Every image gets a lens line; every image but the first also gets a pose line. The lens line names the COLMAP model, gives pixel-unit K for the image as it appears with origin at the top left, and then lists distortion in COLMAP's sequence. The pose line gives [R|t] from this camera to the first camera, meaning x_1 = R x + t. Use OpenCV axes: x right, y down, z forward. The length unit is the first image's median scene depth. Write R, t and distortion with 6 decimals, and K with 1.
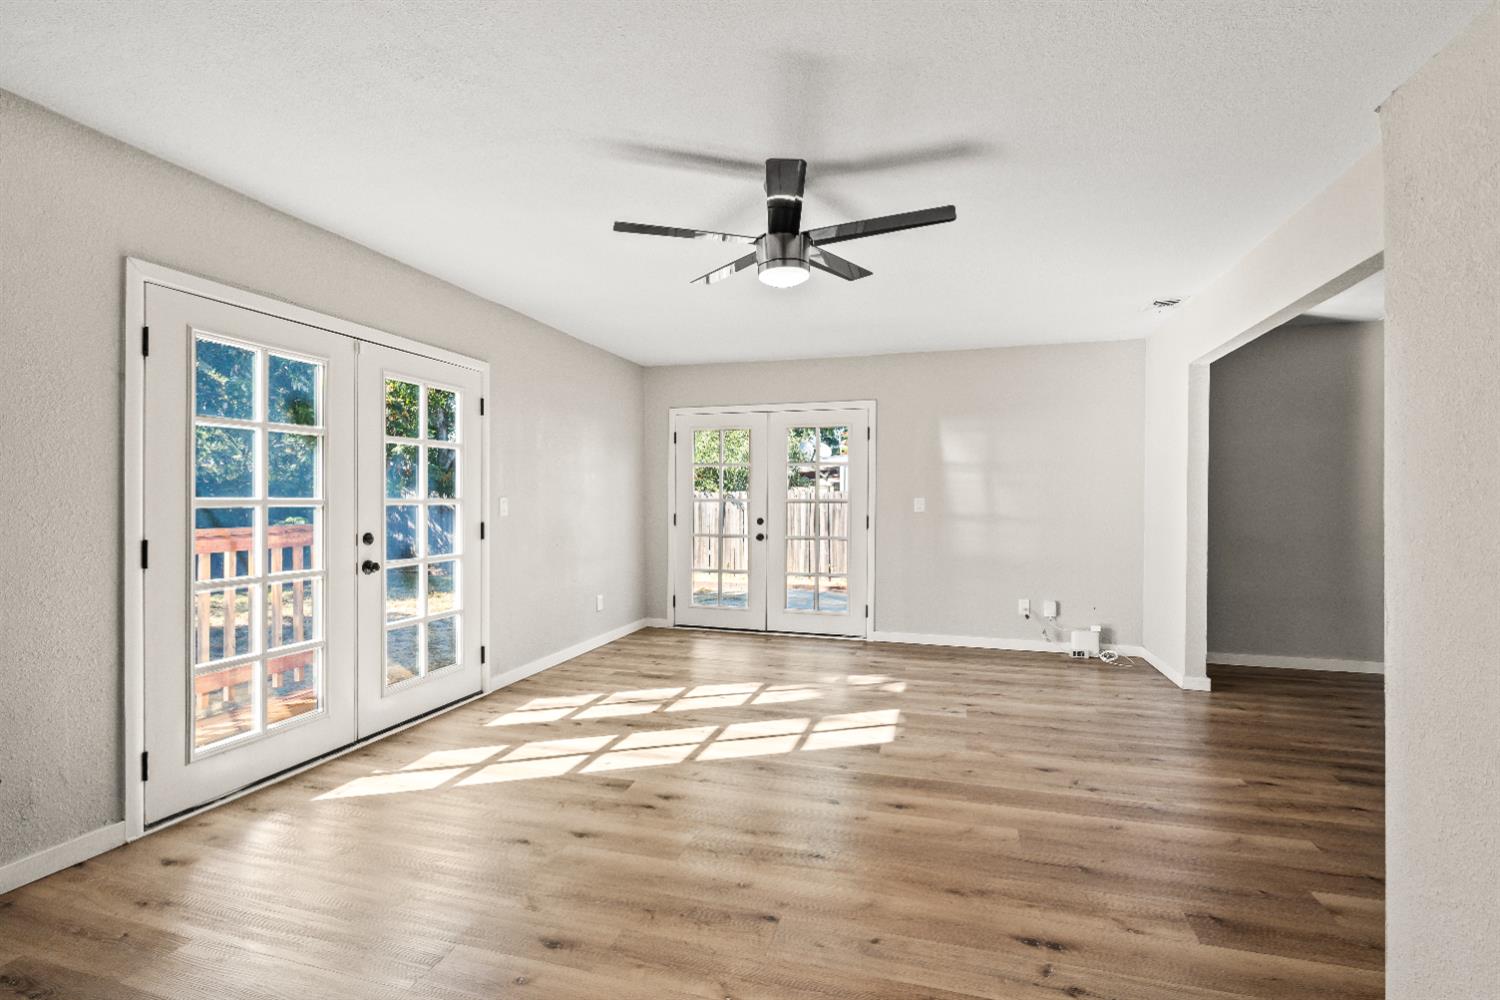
lens RADIAL K [[669.8, 0, 745.9], [0, 669.8, 501.8], [0, 0, 1]] dist [-0.004825, -0.000342]
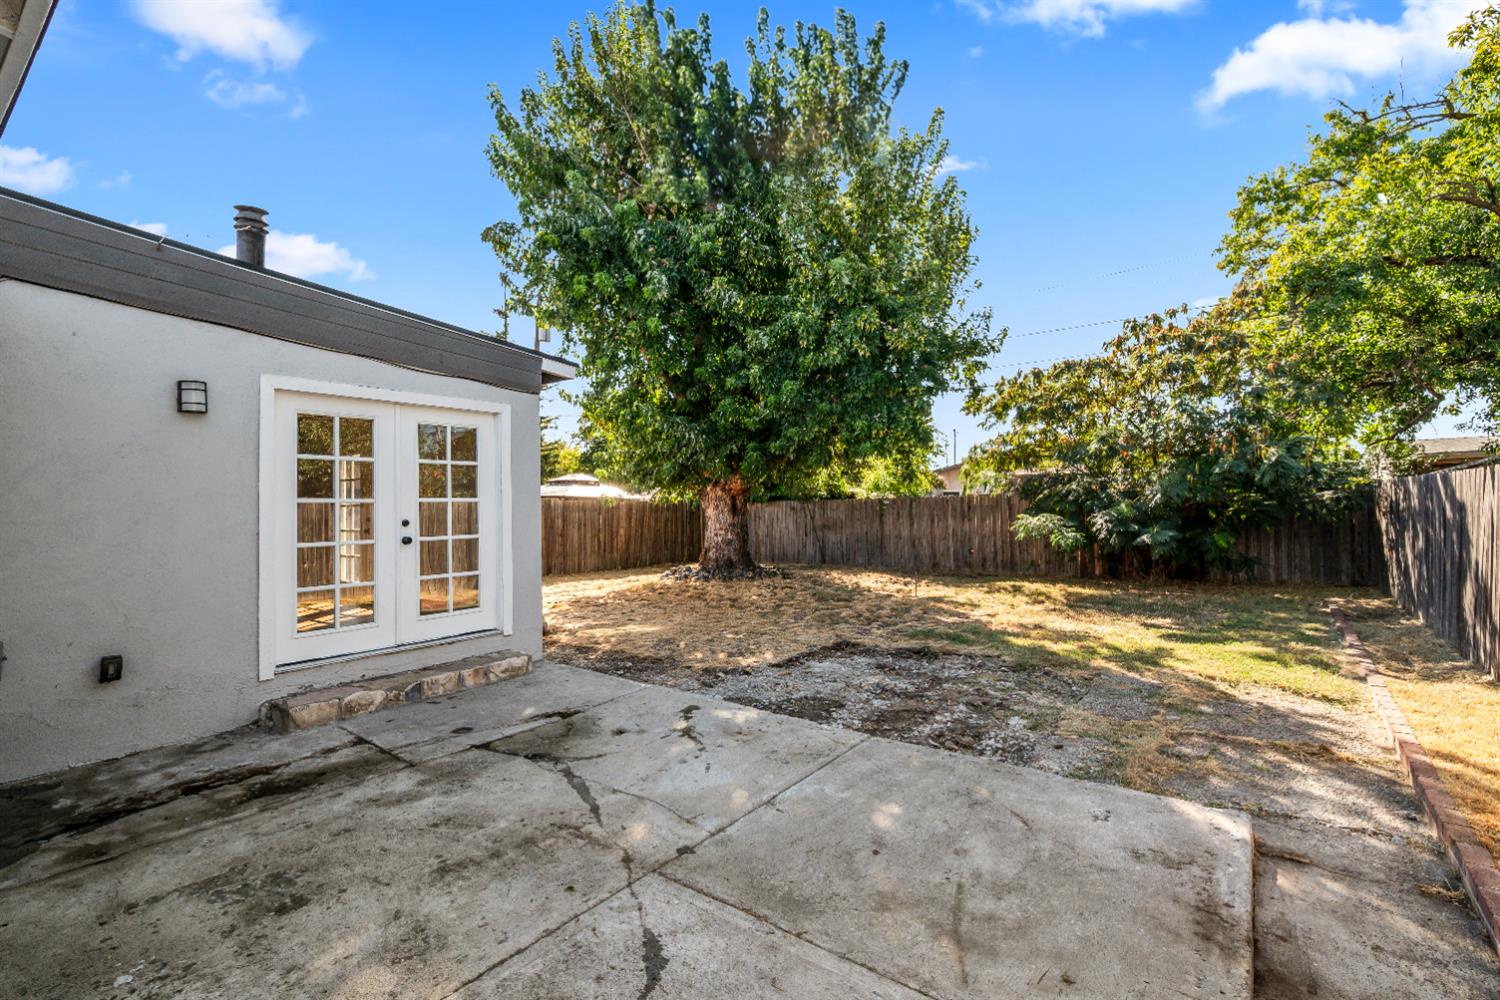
lens RADIAL K [[669.8, 0, 750.6], [0, 669.8, 501.3], [0, 0, 1]] dist [-0.004825, -0.000342]
pose [[0.938854, -0.003903, -0.344294, 0.807321], [0.004501, 0.999989, 0.000938, 0.003087], [0.344287, -0.002431, 0.938861, -0.260906]]
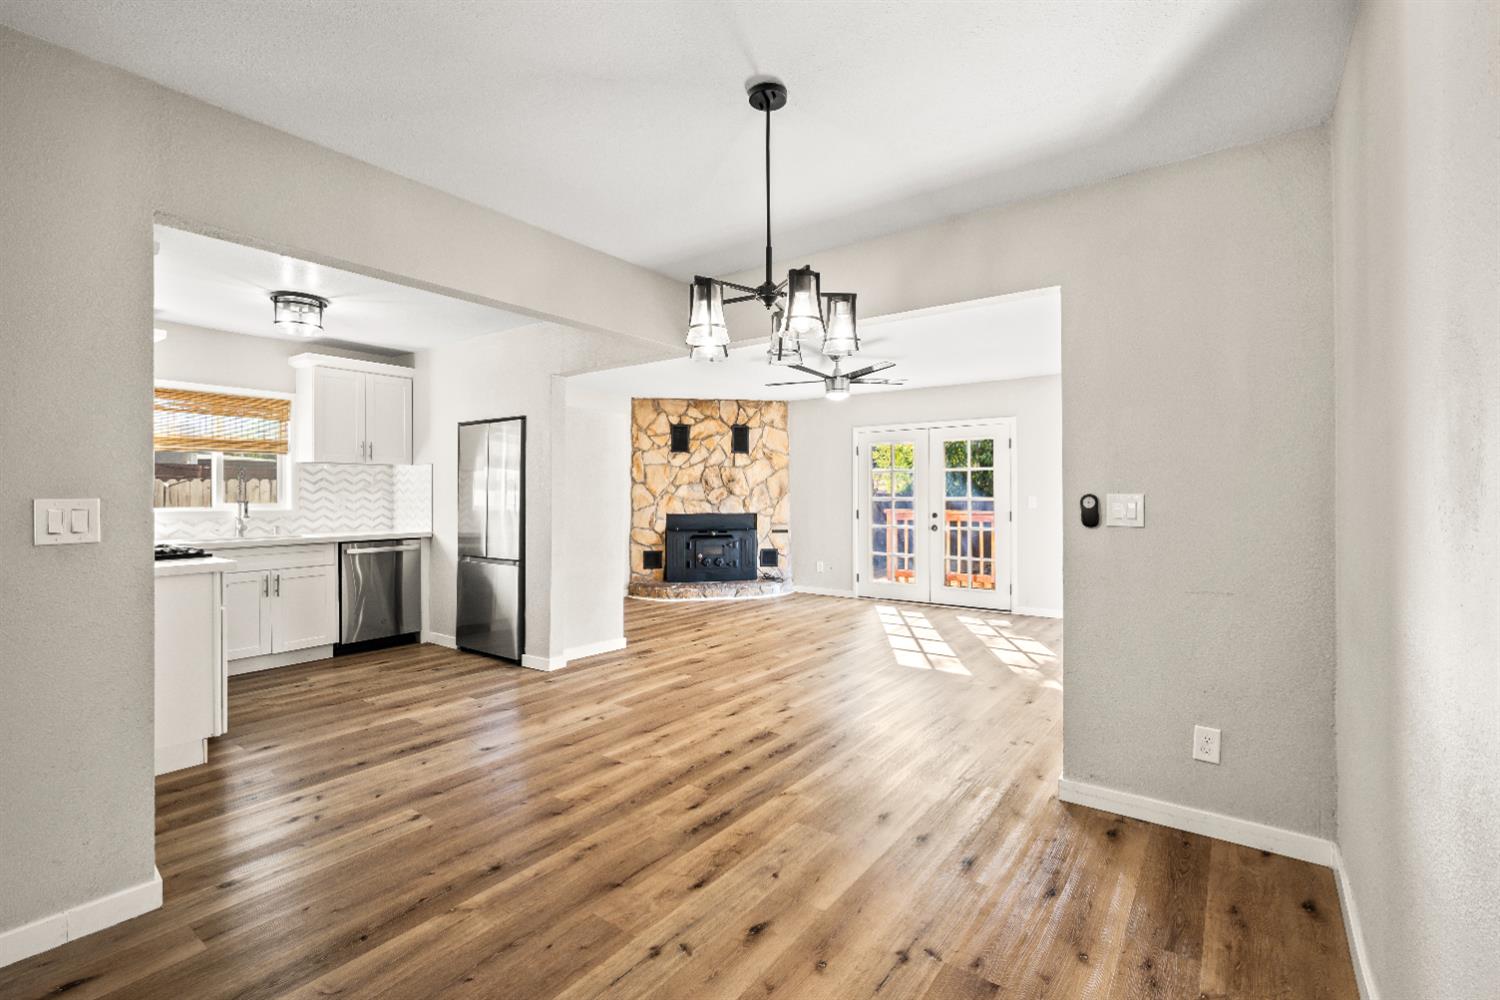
lens RADIAL K [[669.8, 0, 757.8], [0, 669.8, 501.2], [0, 0, 1]] dist [-0.004825, -0.000342]
pose [[-0.328569, 0.005482, -0.944464, 1.747442], [-0.002519, 0.999975, 0.006681, -0.005652], [0.944476, 0.004574, -0.328547, 1.176676]]
